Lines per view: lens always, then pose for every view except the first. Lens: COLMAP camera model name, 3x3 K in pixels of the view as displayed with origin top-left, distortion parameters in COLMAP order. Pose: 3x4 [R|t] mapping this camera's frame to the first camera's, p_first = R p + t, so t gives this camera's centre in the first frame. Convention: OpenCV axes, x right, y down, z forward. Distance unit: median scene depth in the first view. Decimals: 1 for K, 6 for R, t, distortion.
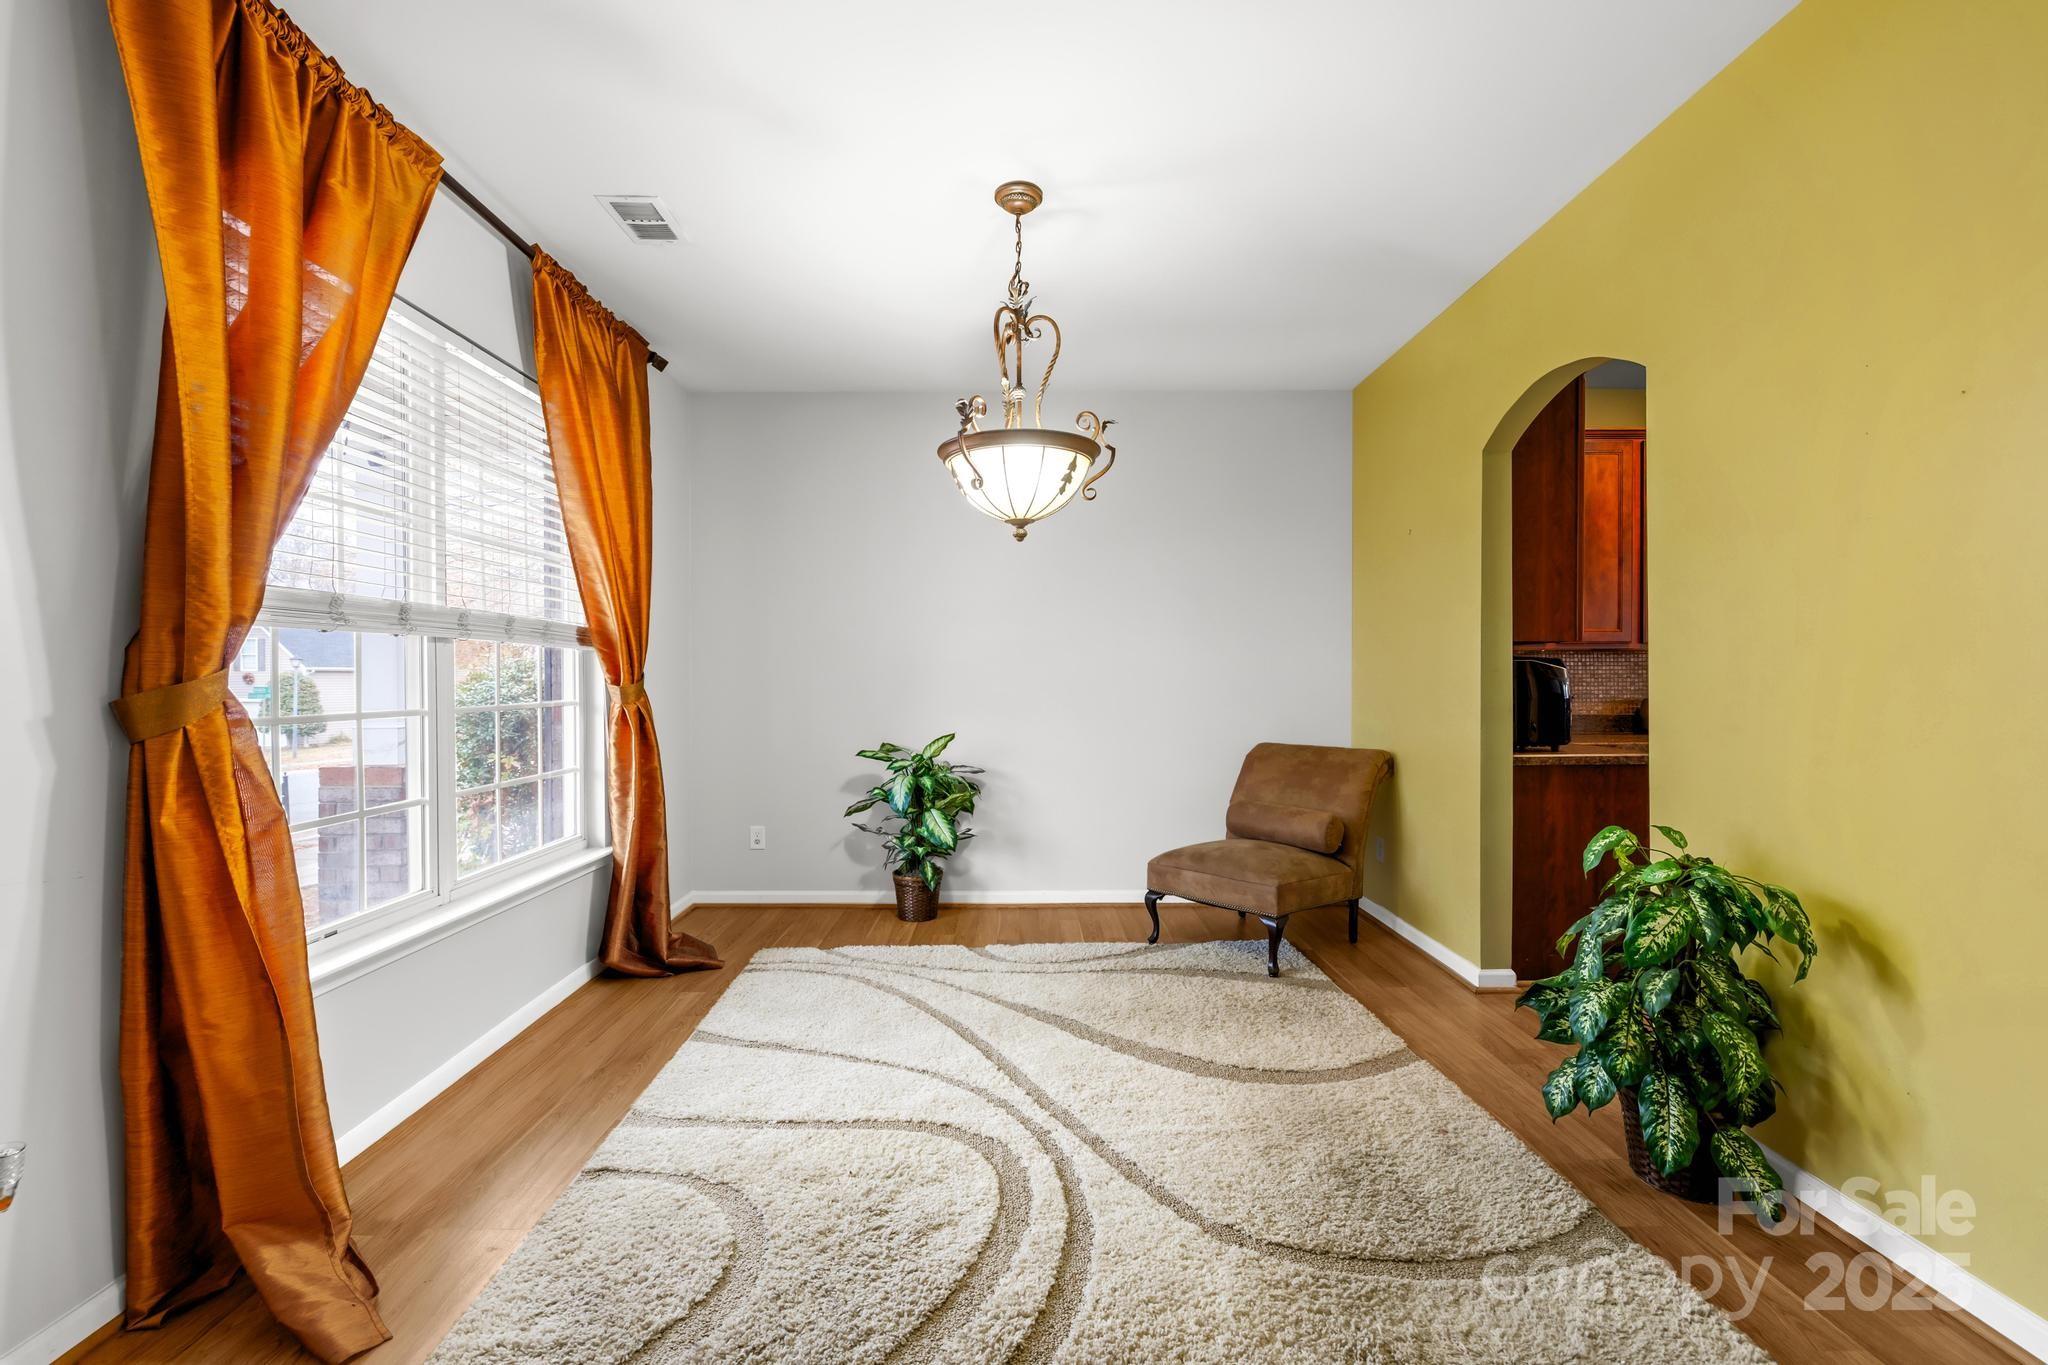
lens RADIAL K [[869.5, 0, 1017.6], [0, 869.5, 681.0], [0, 0, 1]] dist [0.000630, 0.000063]
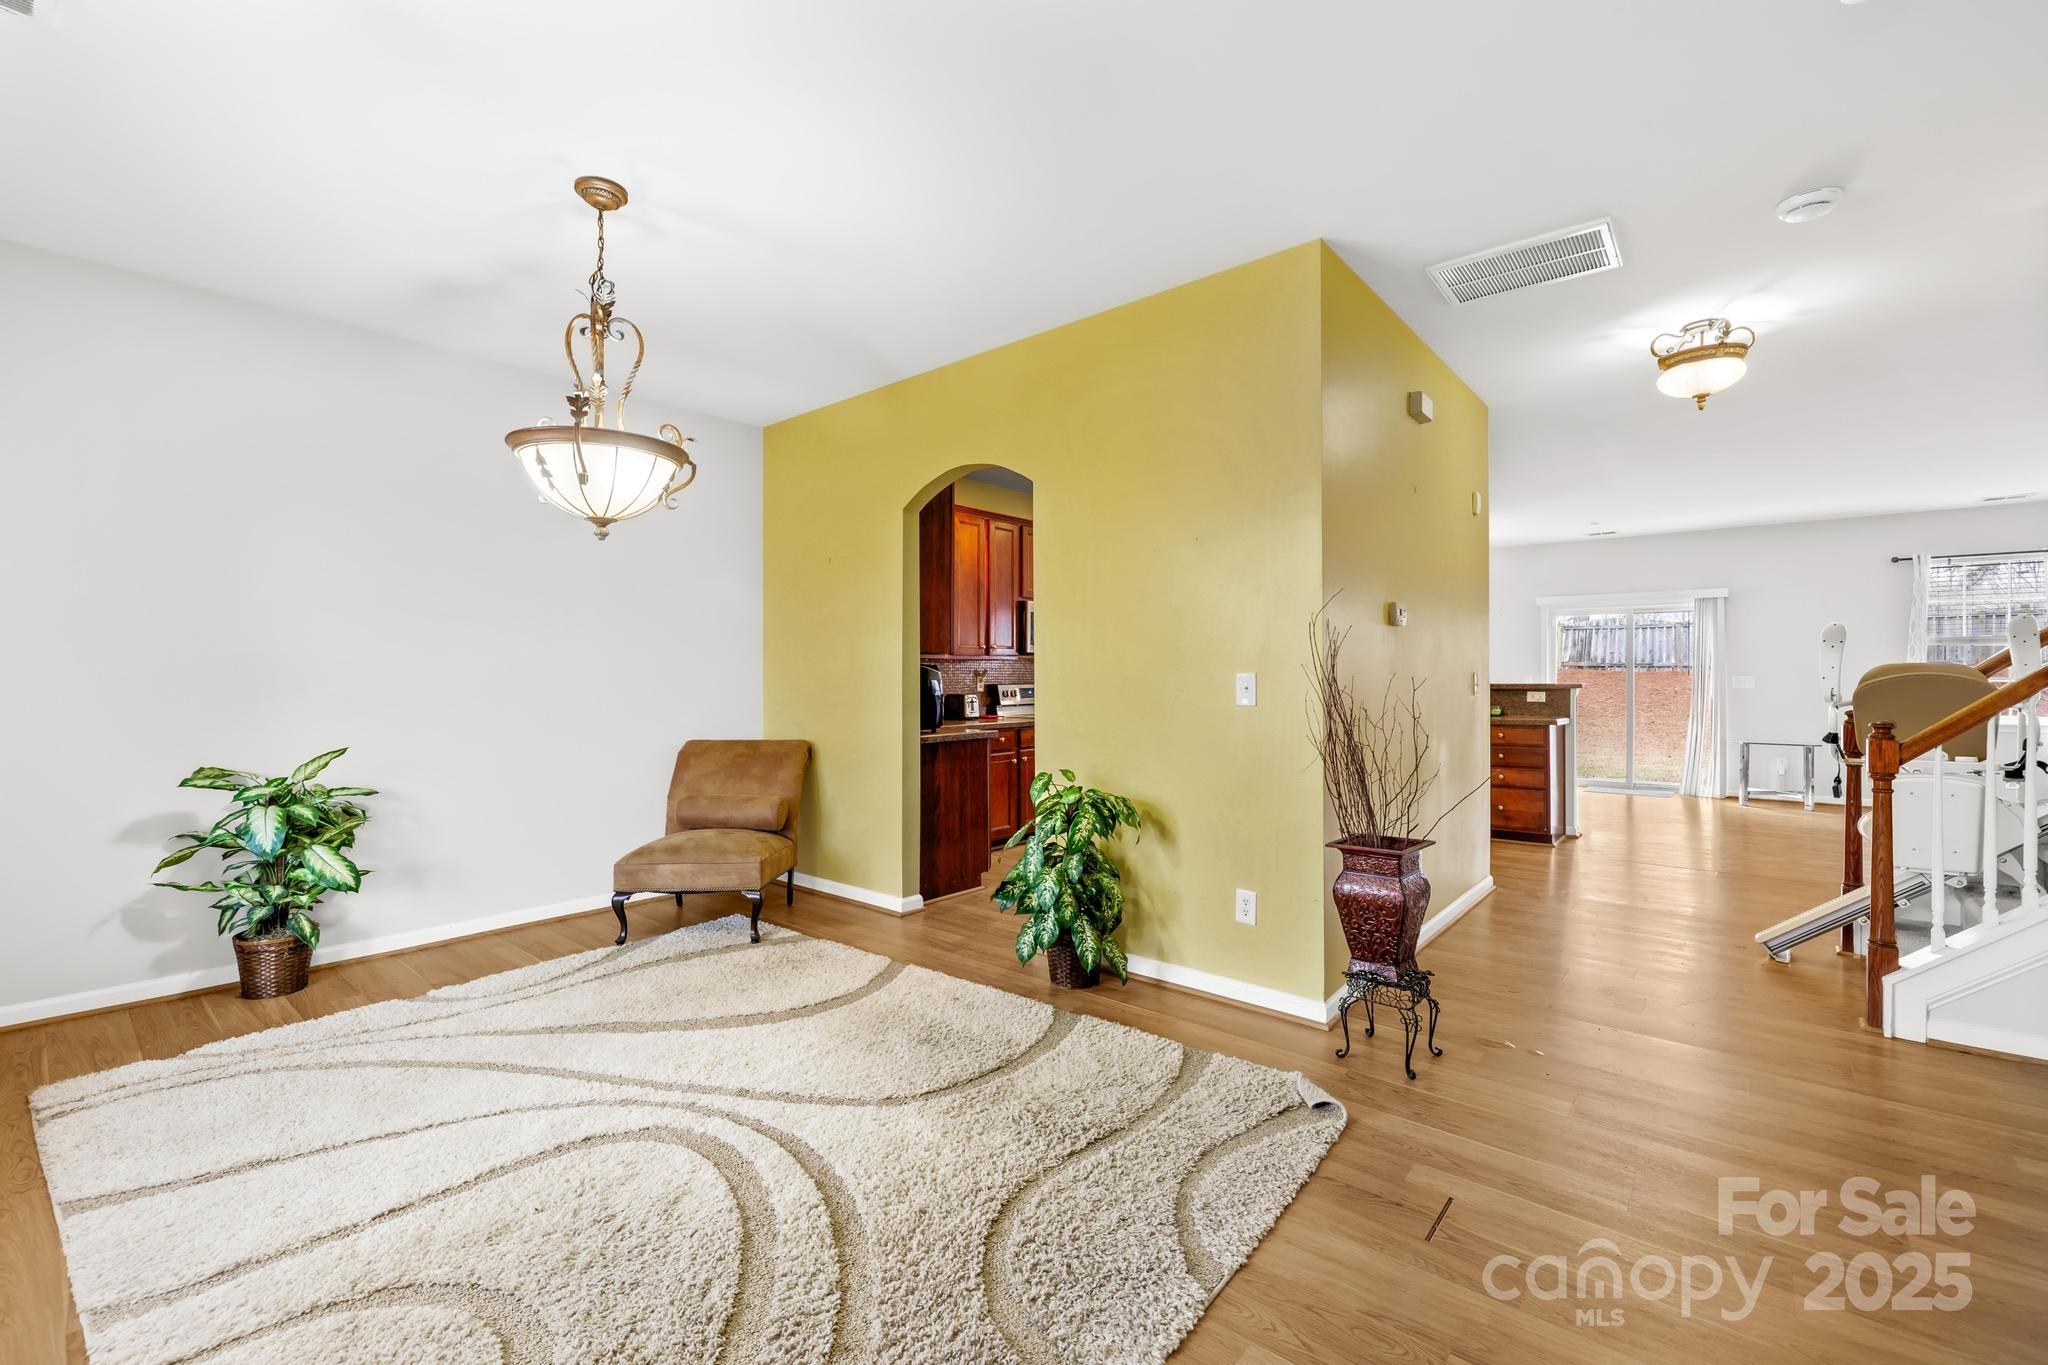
lens RADIAL K [[869.5, 0, 1019.7], [0, 869.5, 678.3], [0, 0, 1]] dist [0.000630, 0.000063]
pose [[0.649554, 0.001574, 0.760314, -0.427758], [0.003371, 0.999982, -0.004950, 0.002664], [-0.760308, 0.005778, 0.649537, -0.000753]]
